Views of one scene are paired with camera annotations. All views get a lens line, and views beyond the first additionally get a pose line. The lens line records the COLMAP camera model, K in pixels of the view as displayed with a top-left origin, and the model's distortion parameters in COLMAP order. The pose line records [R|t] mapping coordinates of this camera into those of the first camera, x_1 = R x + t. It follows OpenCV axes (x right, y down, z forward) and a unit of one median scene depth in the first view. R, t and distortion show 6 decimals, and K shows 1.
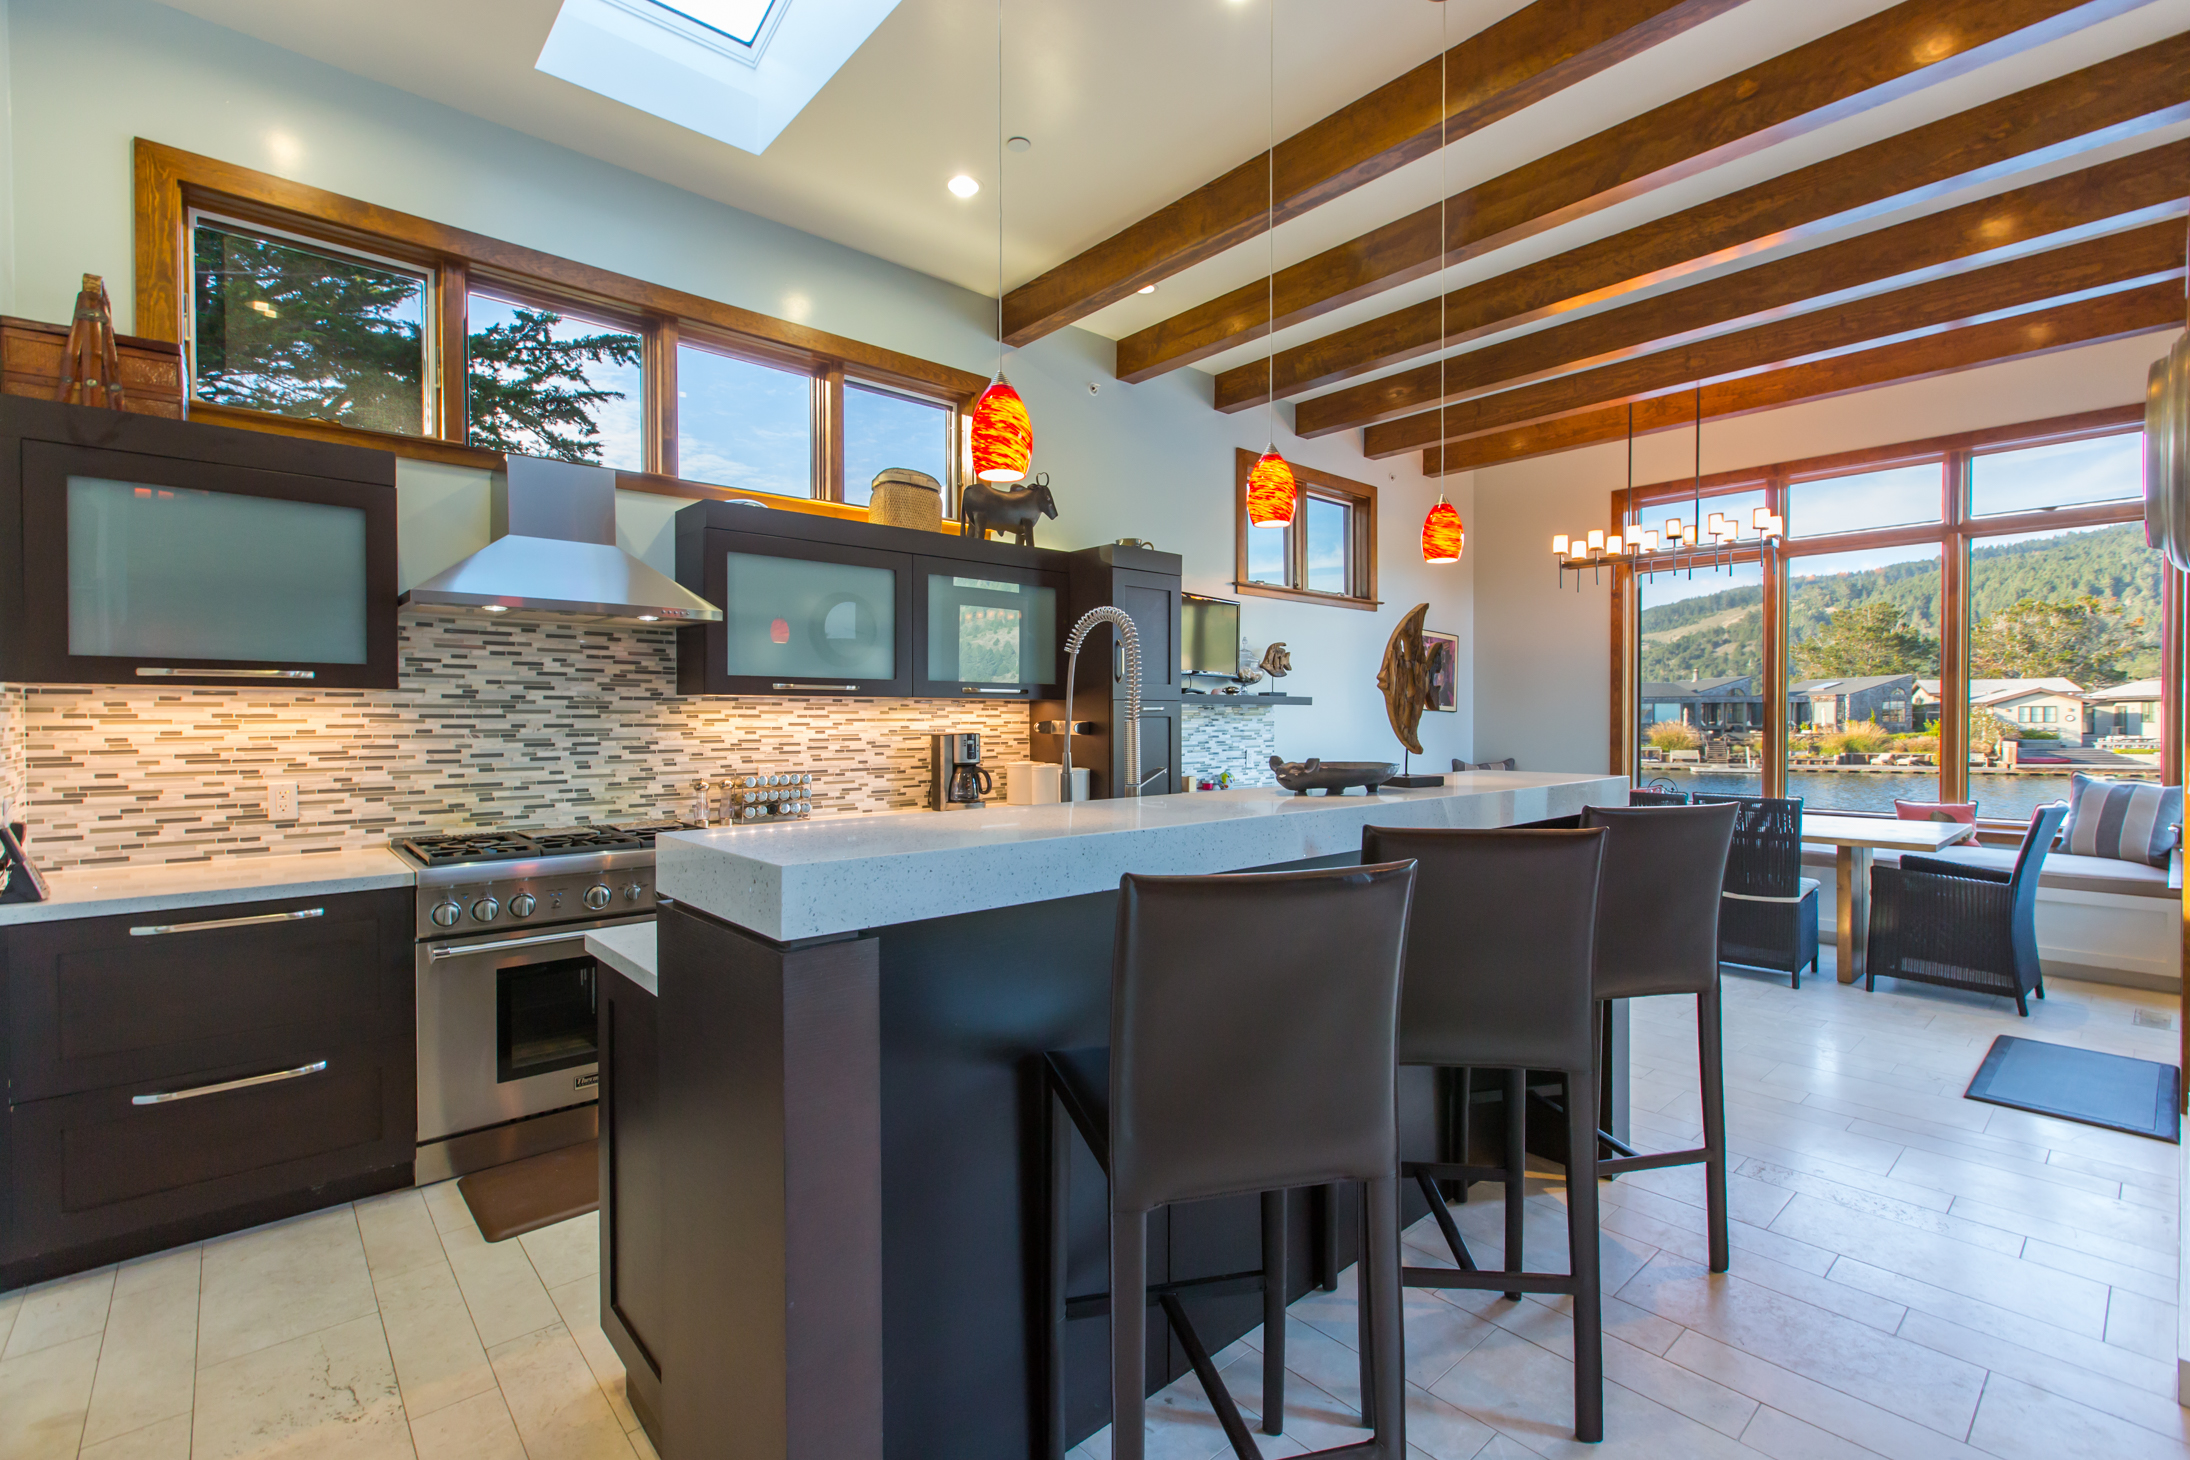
lens RADIAL K [[966.4, 0, 1095.0], [0, 966.4, 730.0], [0, 0, 1]] dist [0.010146, 0.000310]
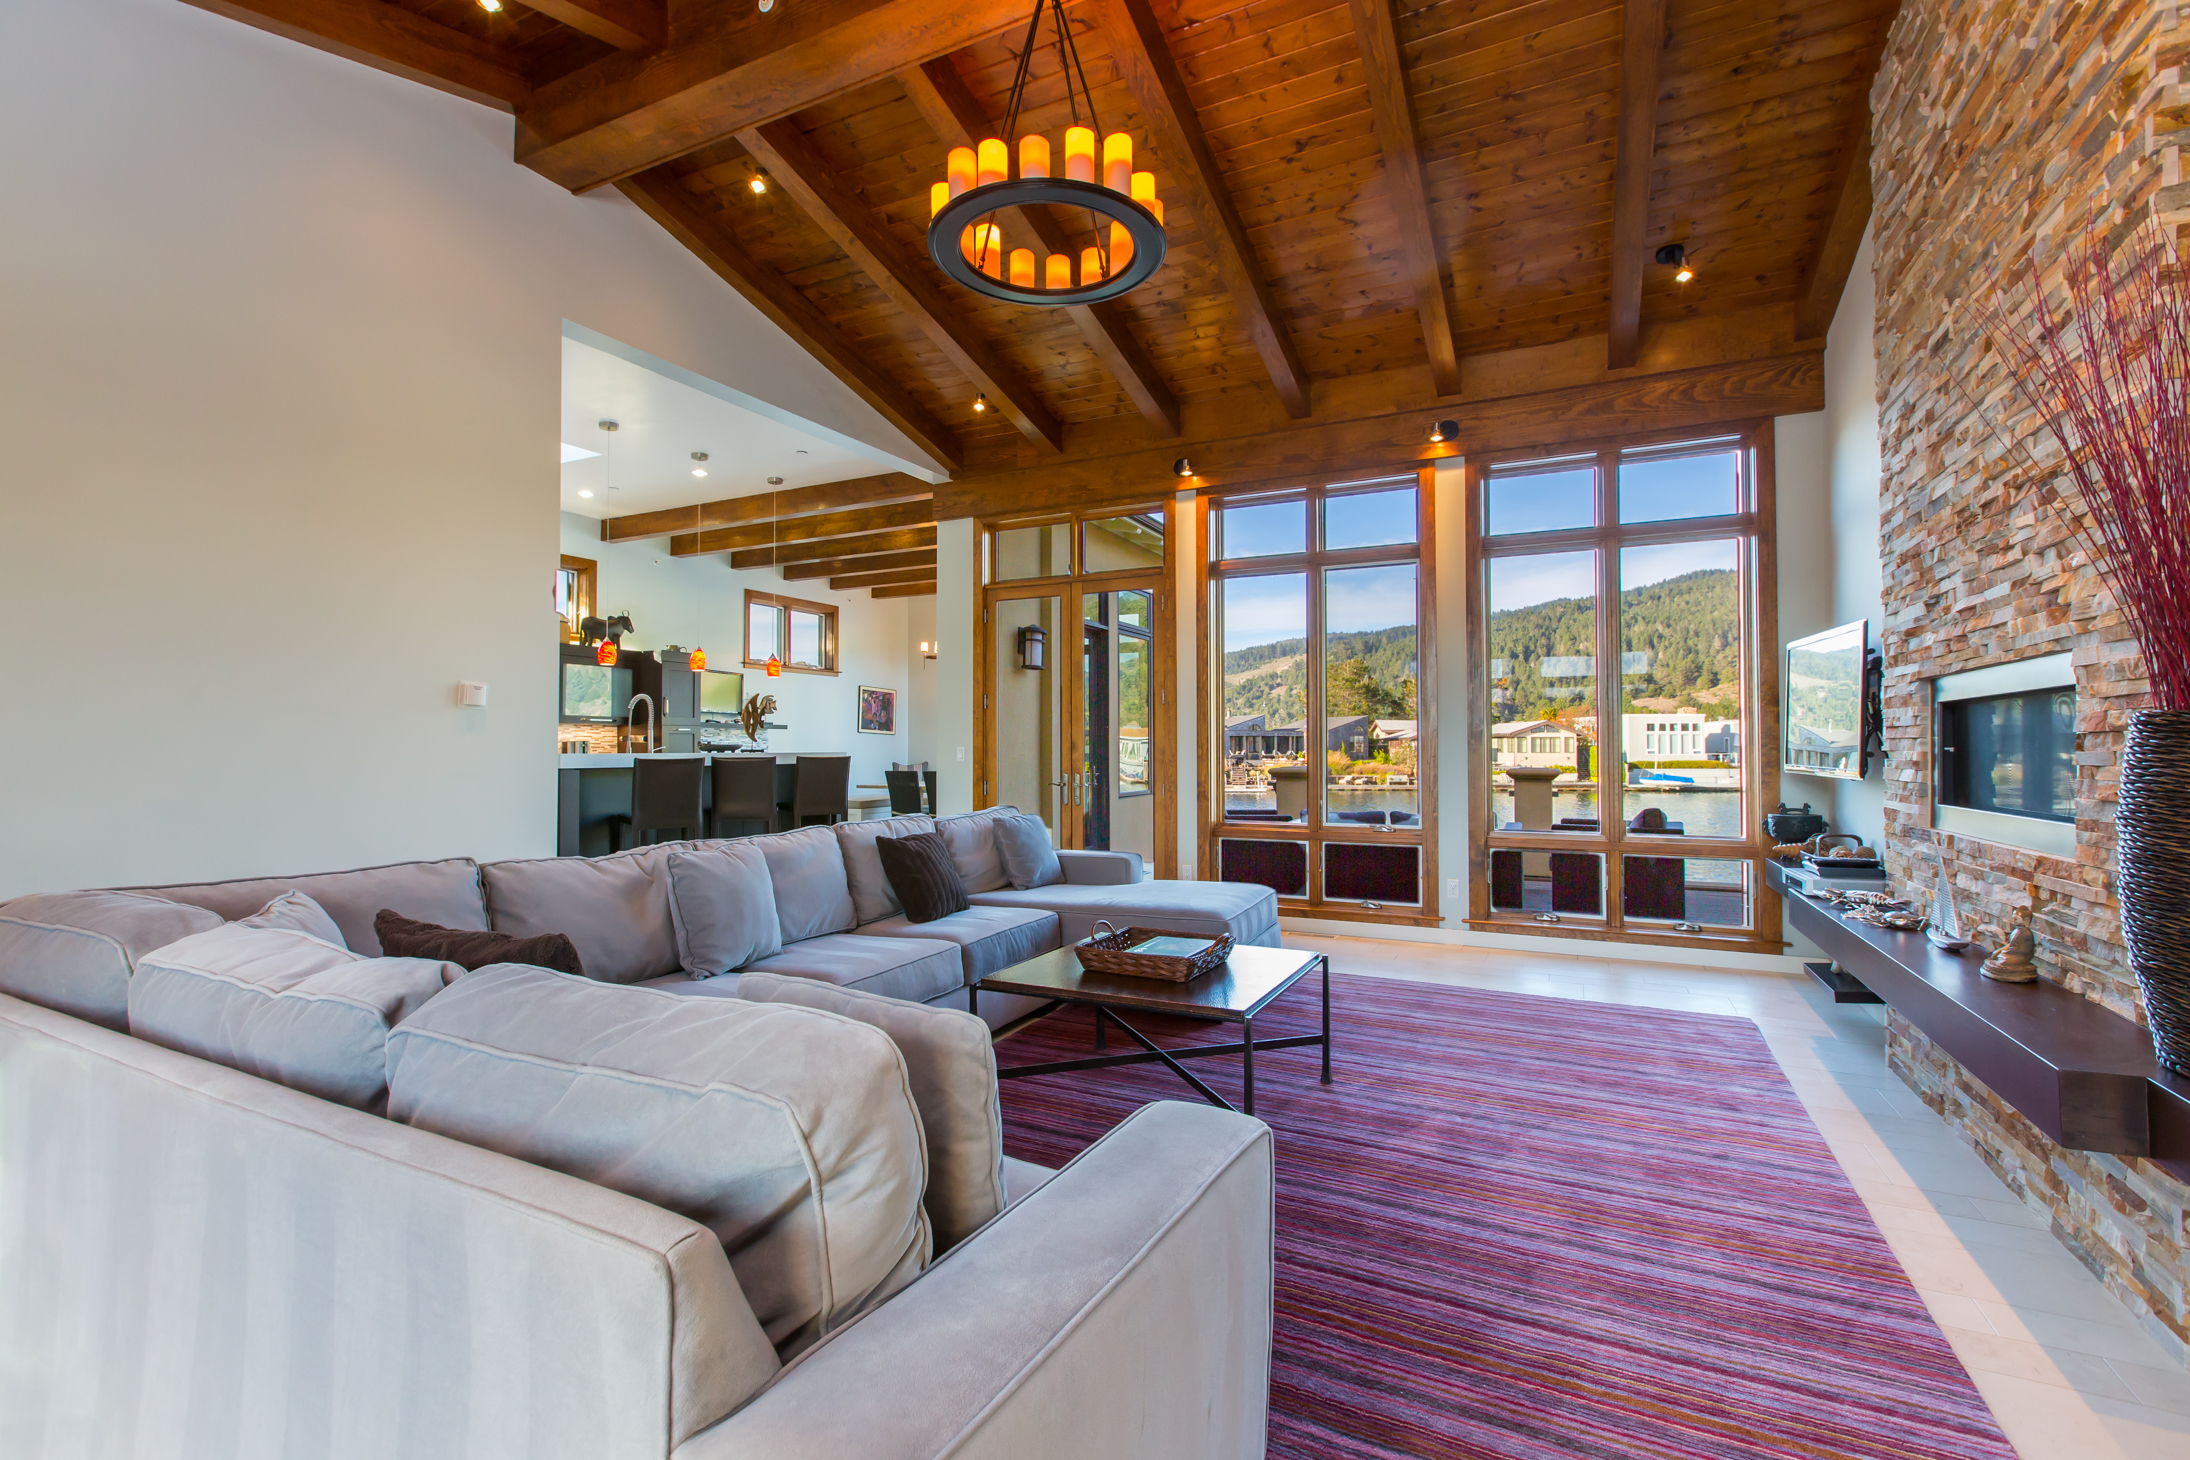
lens RADIAL K [[999.2, 0, 1138.7], [0, 999.2, 726.7], [0, 0, 1]] dist [-0.009894, 0.000001]
pose [[0.913441, 0.011617, 0.406806, 0.049420], [0.002799, 0.999390, -0.034822, 0.029177], [-0.406963, 0.032947, 0.912850, -0.809195]]
